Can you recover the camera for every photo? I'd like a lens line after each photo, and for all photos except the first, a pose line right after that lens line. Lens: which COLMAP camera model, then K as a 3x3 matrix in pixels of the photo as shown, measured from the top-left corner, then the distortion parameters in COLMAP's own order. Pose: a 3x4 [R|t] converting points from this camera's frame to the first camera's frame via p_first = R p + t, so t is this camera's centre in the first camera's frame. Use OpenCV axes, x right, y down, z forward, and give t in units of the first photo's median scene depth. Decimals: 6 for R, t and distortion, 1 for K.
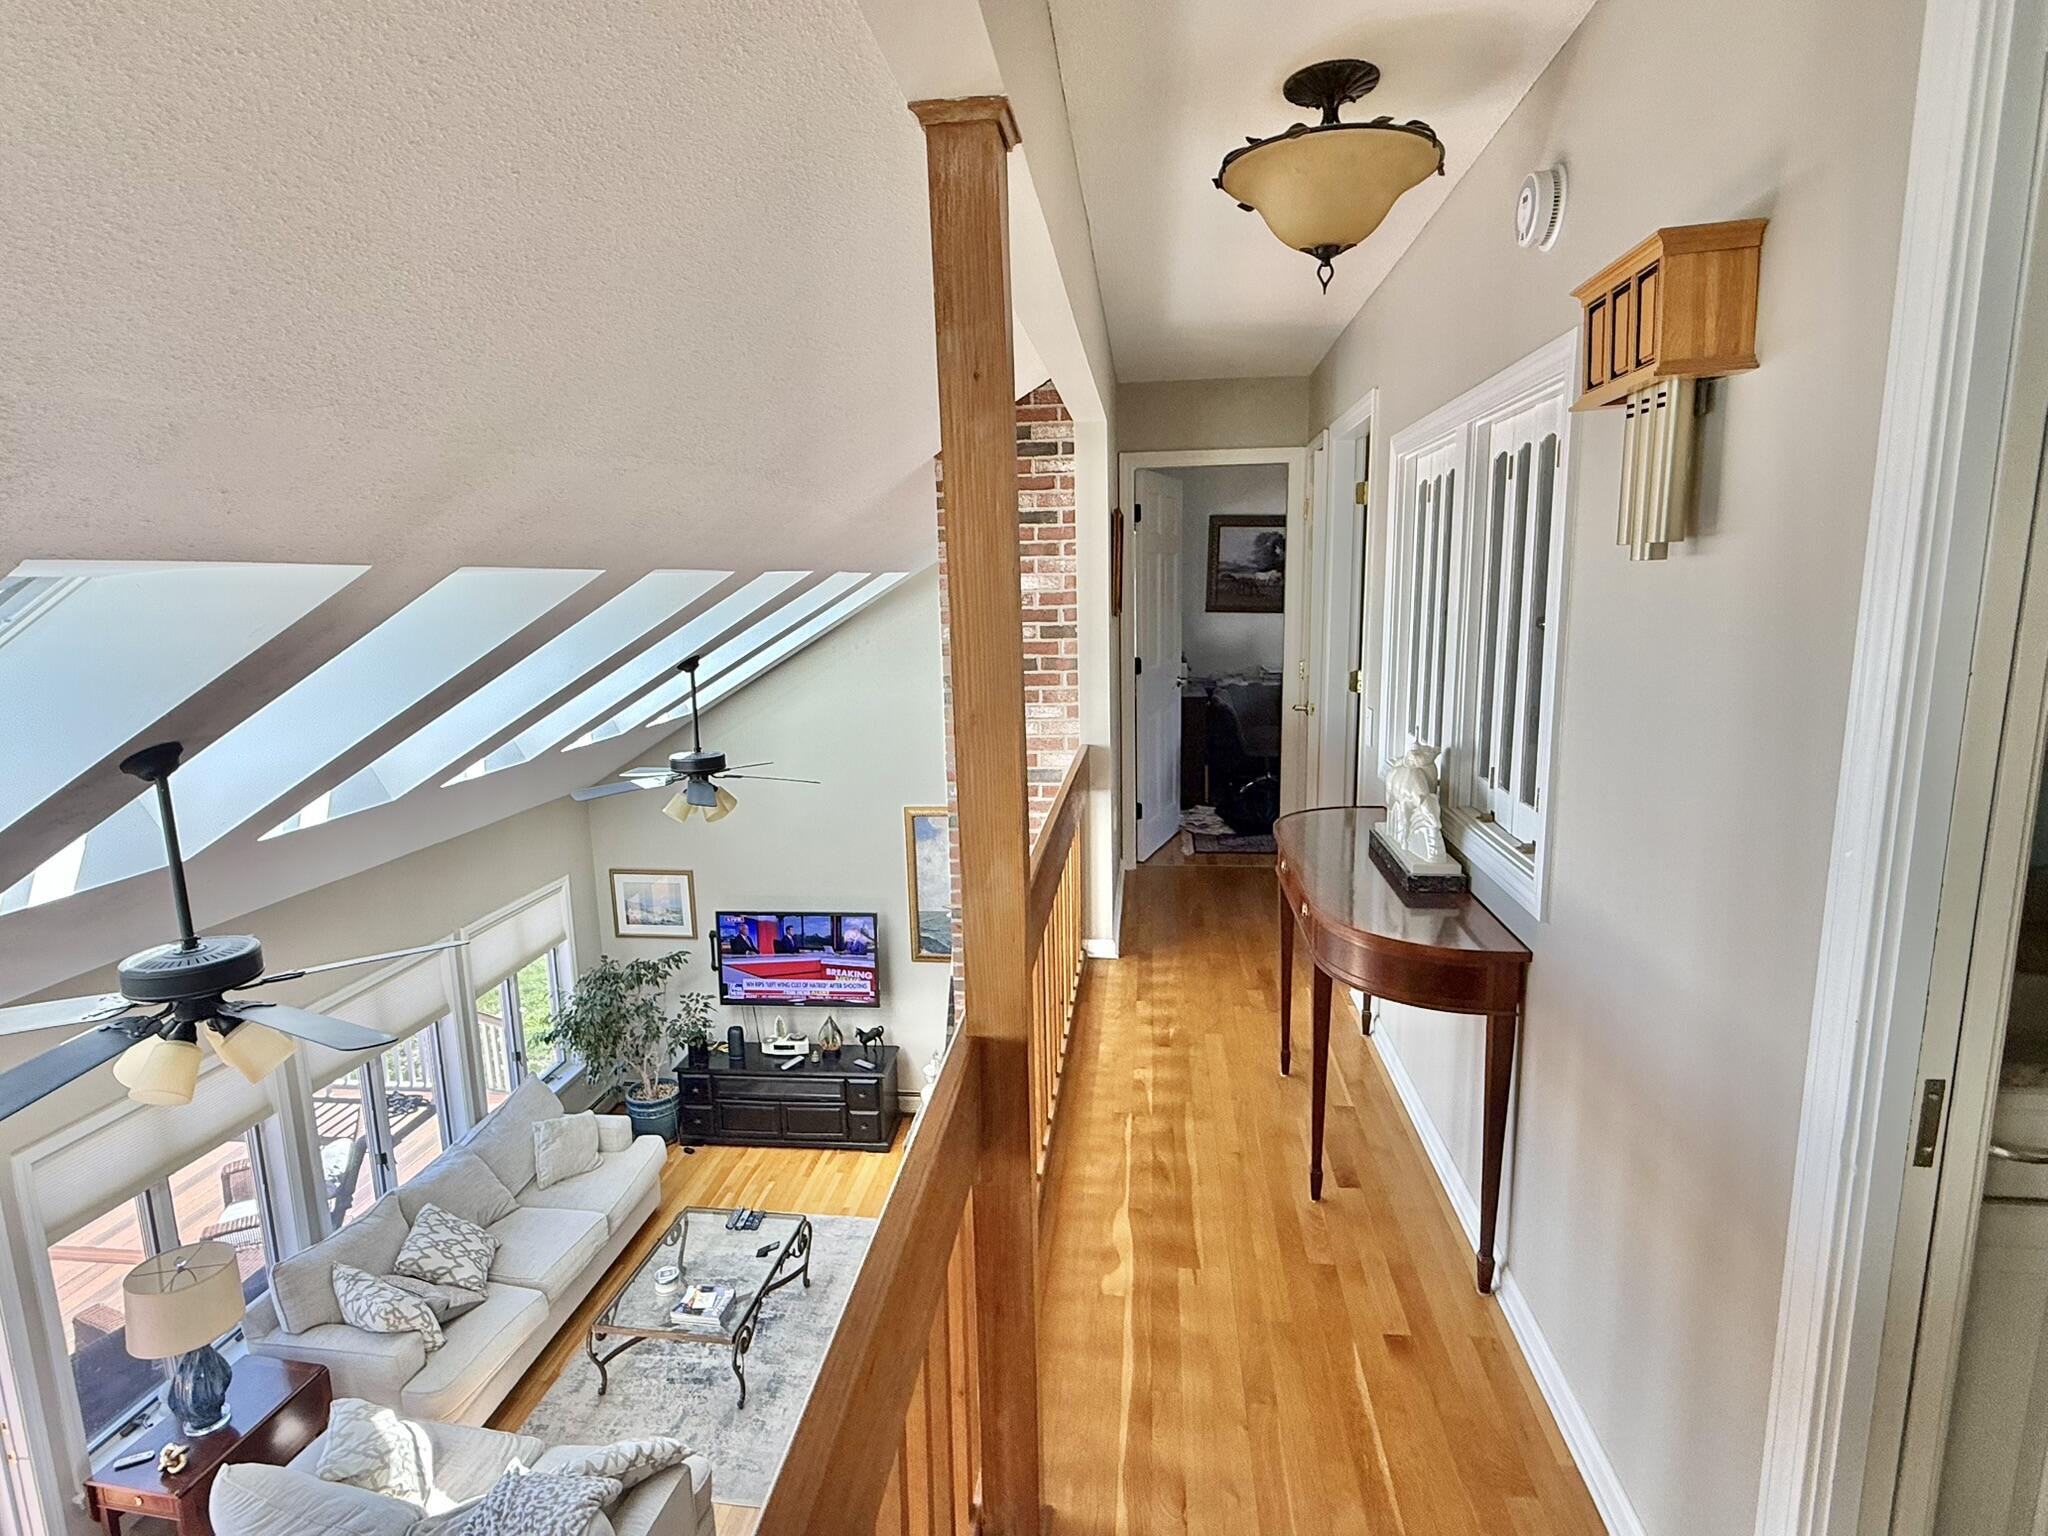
lens RADIAL K [[1056.0, 0, 1013.8], [0, 1056.0, 774.2], [0, 0, 1]] dist [0.000057, 0.000693]
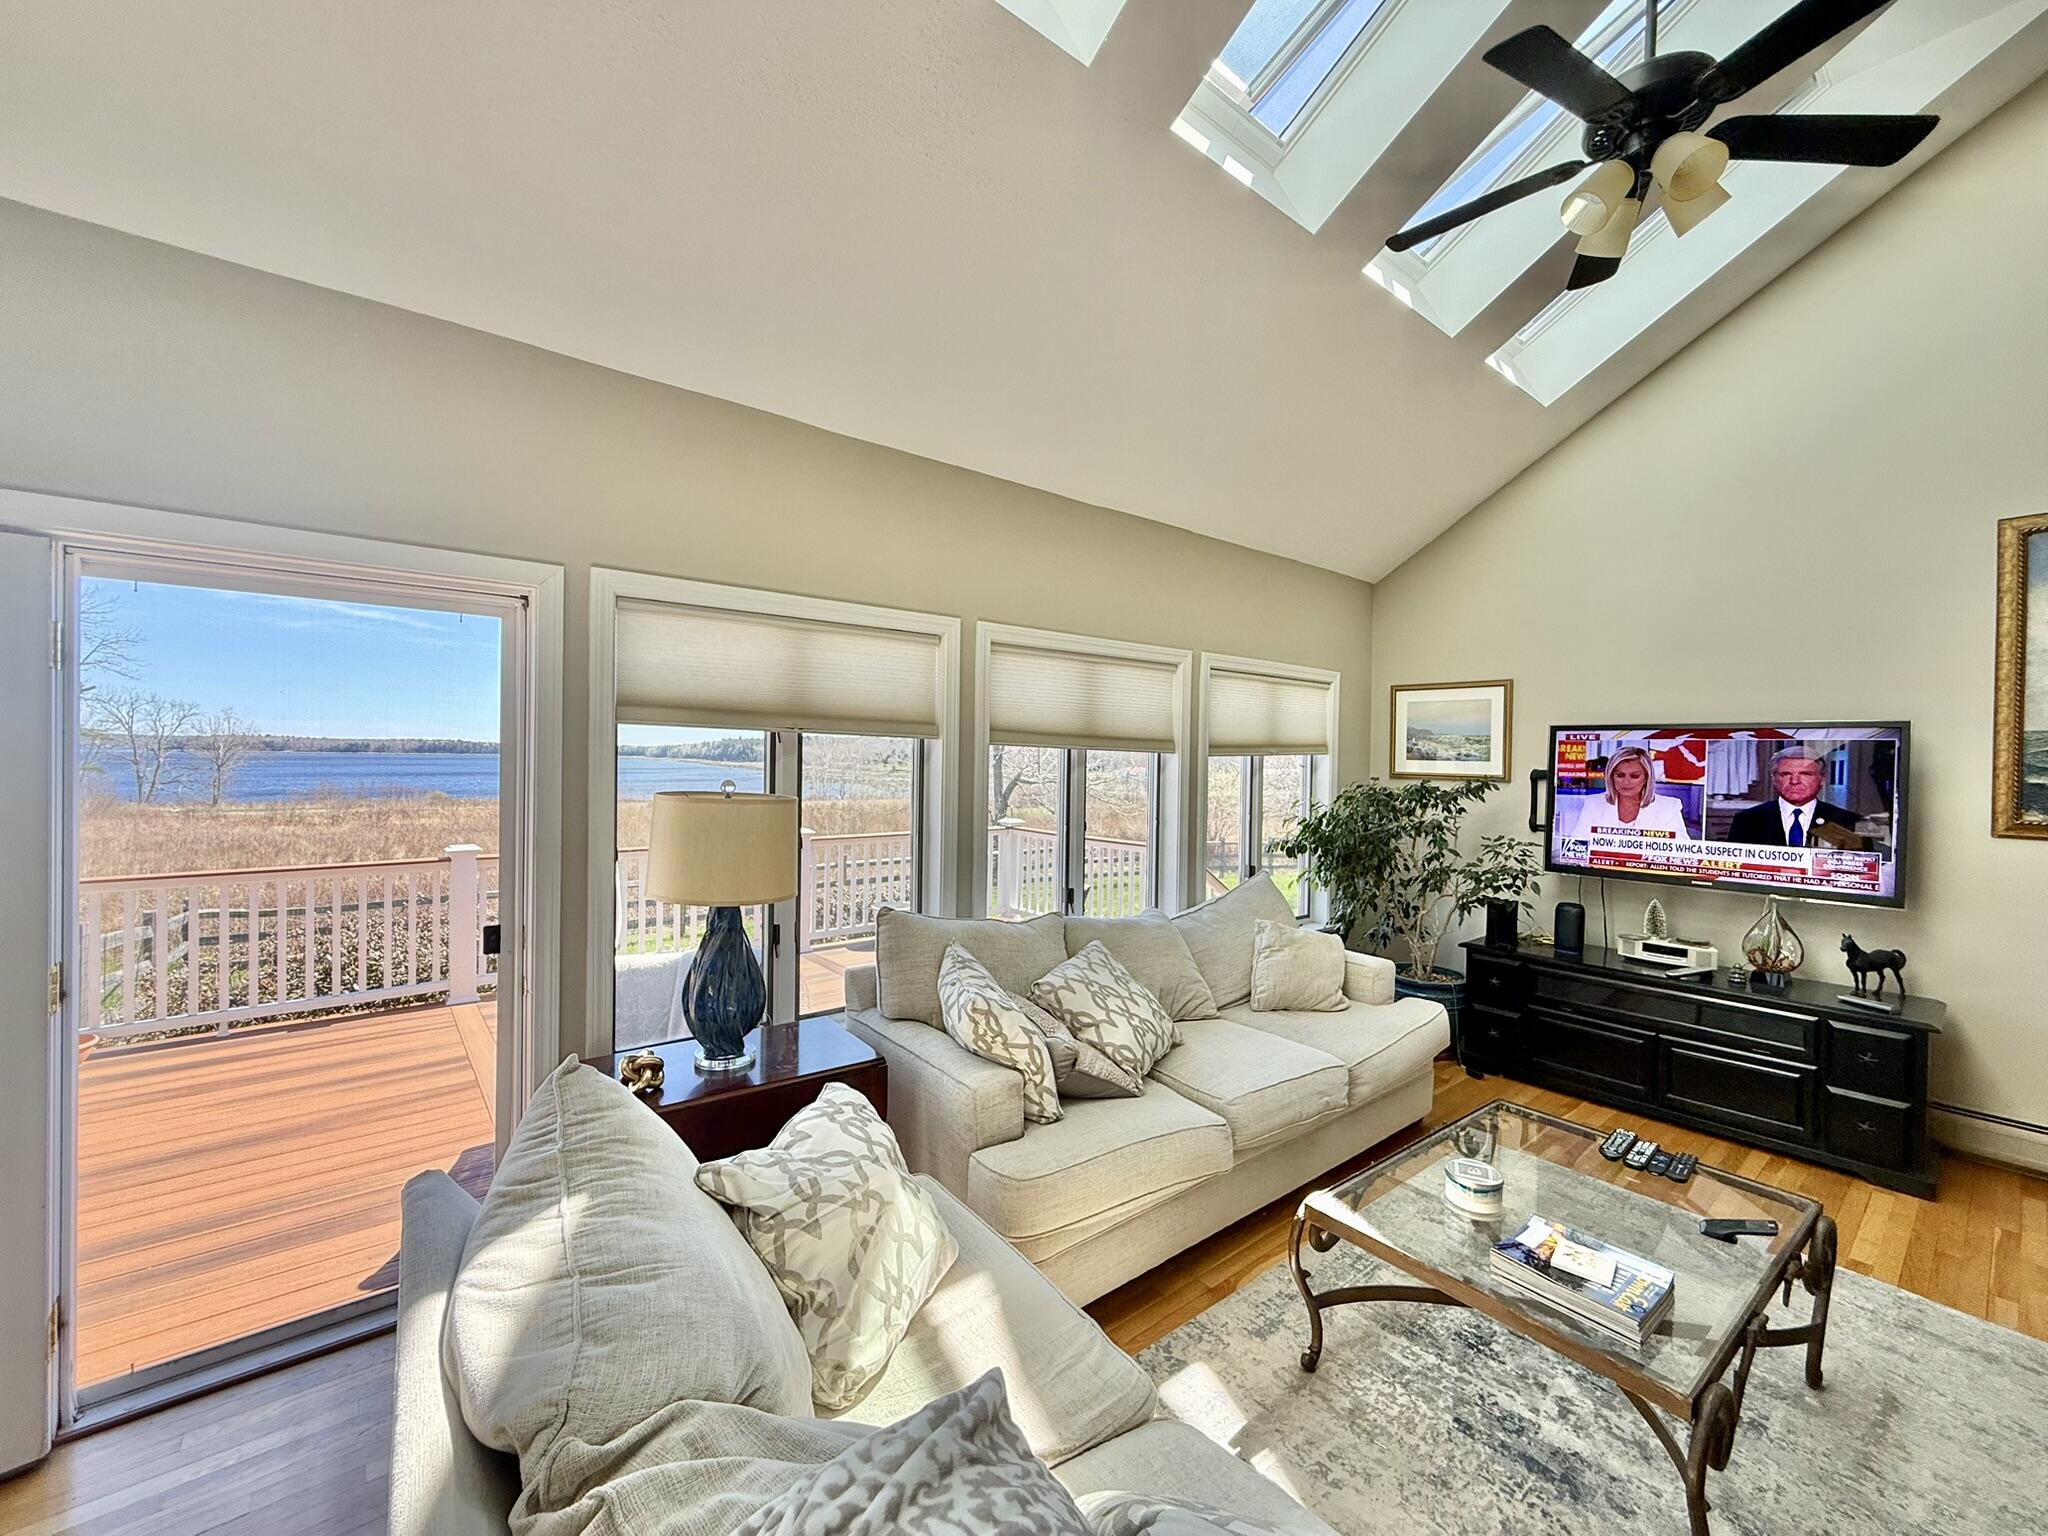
lens RADIAL K [[814.3, 0, 1031.1], [0, 814.3, 770.3], [0, 0, 1]] dist [-0.000383, 0.000762]
pose [[0.722641, 0.041922, -0.689952, -0.212435], [-0.152090, 0.983341, -0.099548, 0.336017], [0.674284, 0.176872, 0.716978, 0.539108]]
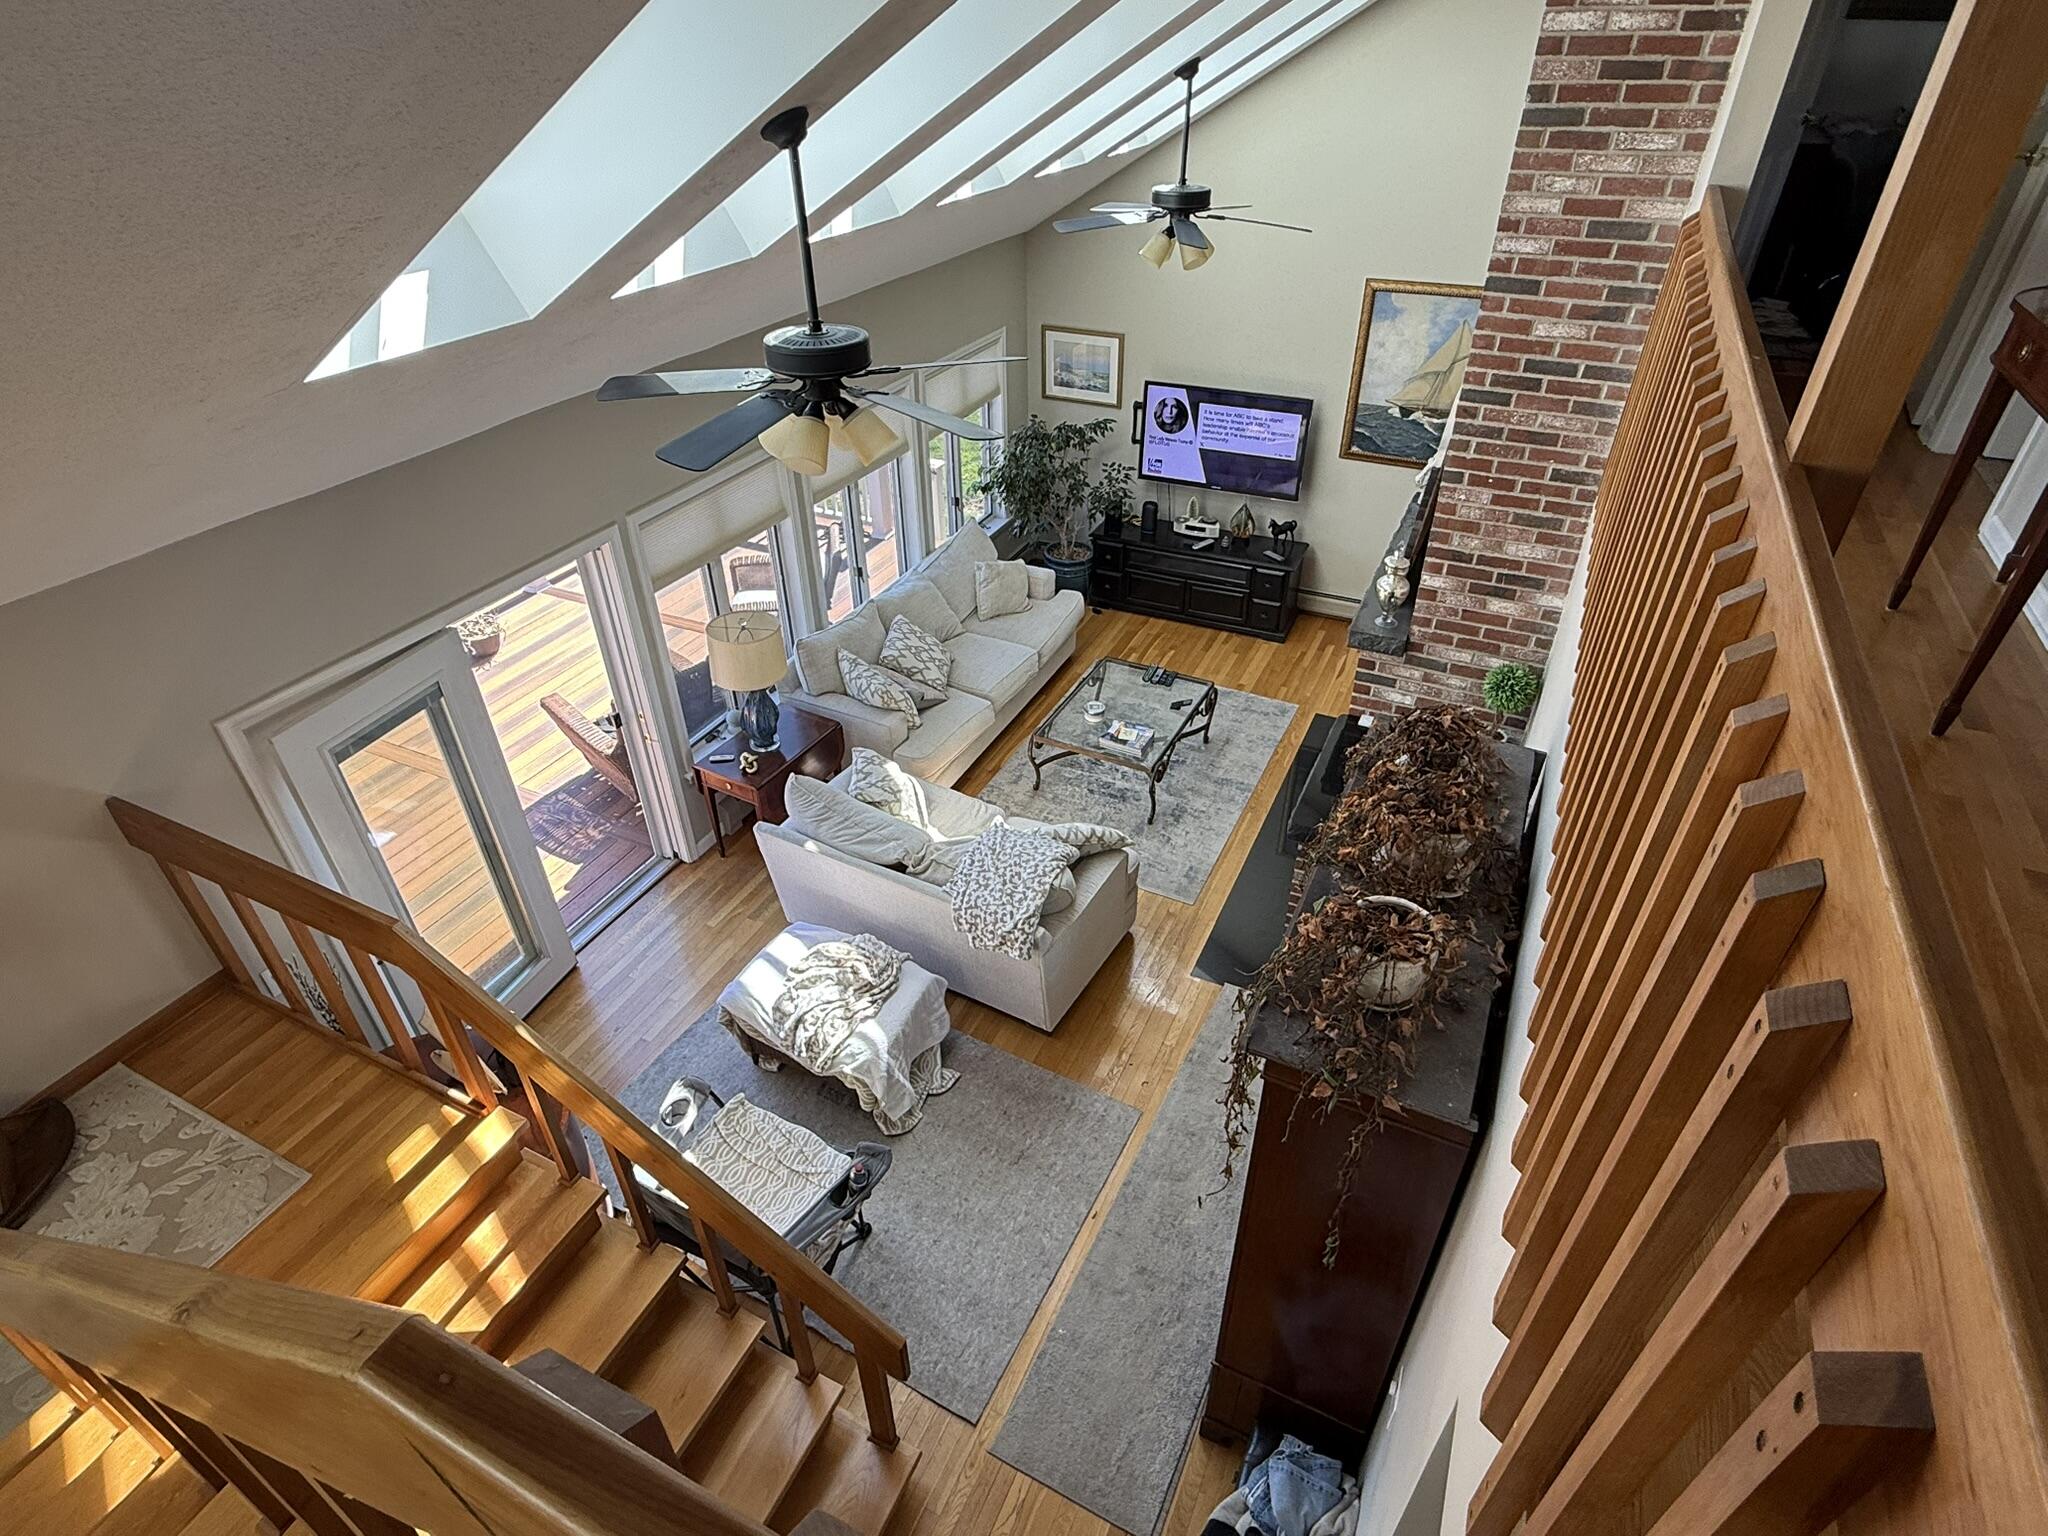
lens RADIAL K [[1056.0, 0, 1028.2], [0, 1056.0, 758.6], [0, 0, 1]] dist [0.000057, 0.000693]
pose [[0.948320, 0.192718, -0.252090, -0.092682], [-0.065659, 0.896427, 0.438301, 0.029475], [0.310448, -0.399098, 0.862753, -0.017336]]
